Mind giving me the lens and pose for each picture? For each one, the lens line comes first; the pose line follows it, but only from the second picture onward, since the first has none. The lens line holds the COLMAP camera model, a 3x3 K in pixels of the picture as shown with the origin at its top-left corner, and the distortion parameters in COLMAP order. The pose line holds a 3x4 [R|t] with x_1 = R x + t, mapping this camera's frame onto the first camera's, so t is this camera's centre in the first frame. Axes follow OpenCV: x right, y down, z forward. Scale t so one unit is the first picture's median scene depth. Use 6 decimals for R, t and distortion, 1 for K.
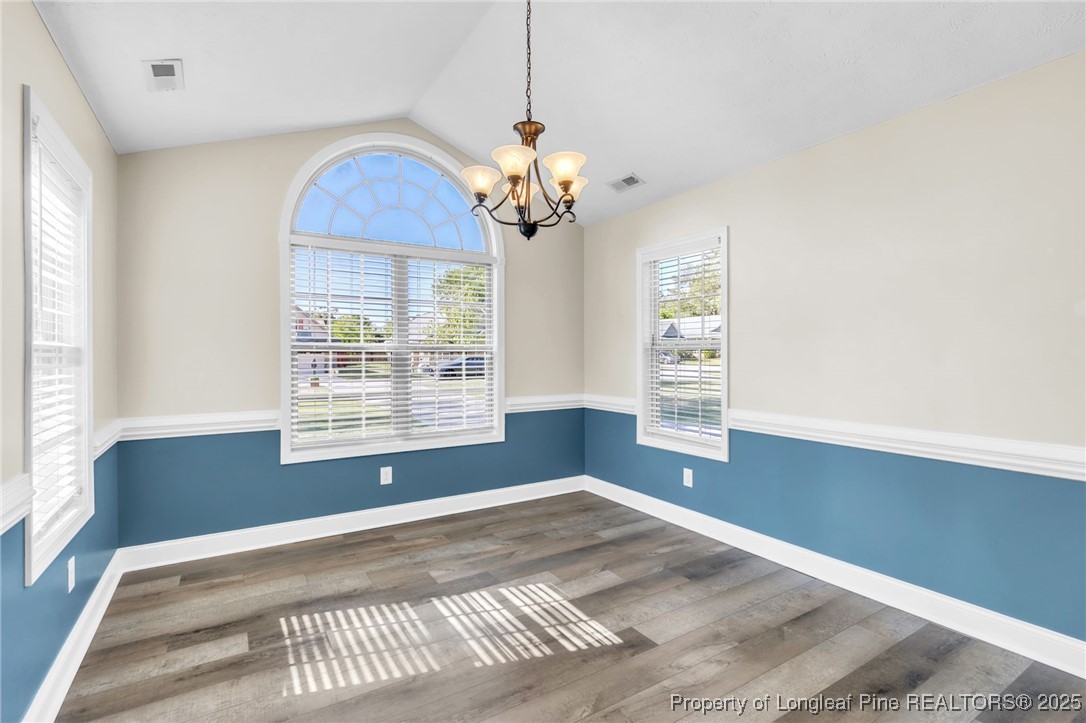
lens RADIAL K [[505.2, 0, 543.0], [0, 505.2, 361.5], [0, 0, 1]] dist [-0.000011, -0.000170]
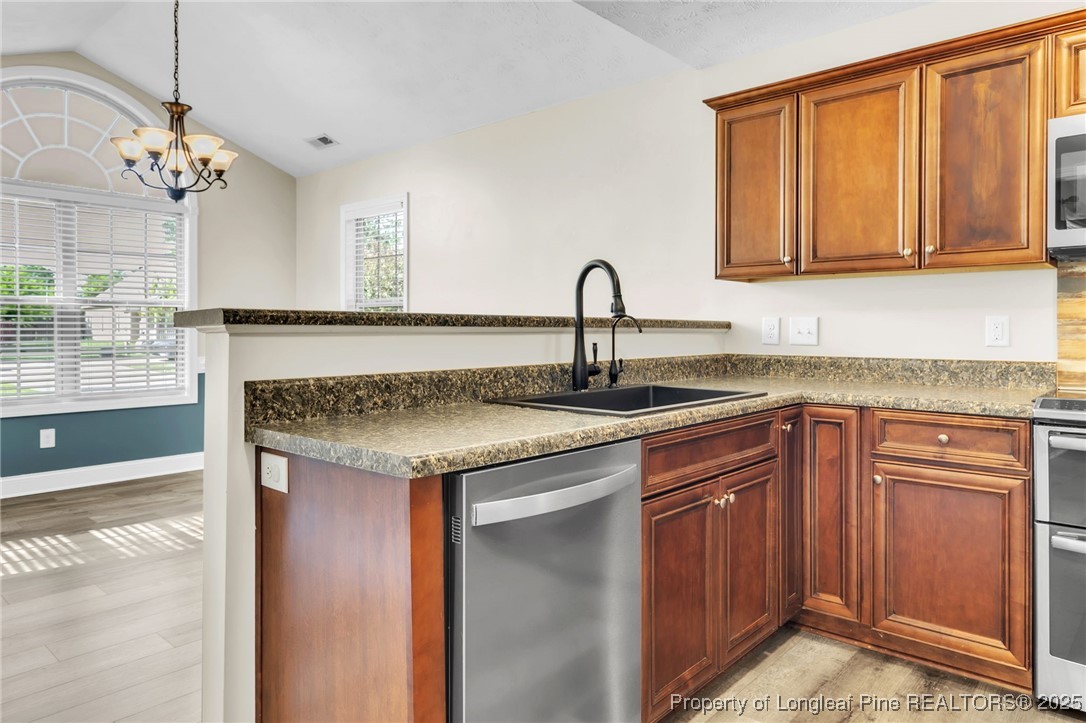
lens RADIAL K [[696.9, 0, 546.2], [0, 696.9, 339.9], [0, 0, 1]] dist [0.002955, -0.002503]
pose [[0.959651, 0.000704, 0.281193, 0.217557], [-0.000641, 1.000000, -0.000317, 0.048829], [-0.281193, 0.000124, 0.959651, -0.507250]]
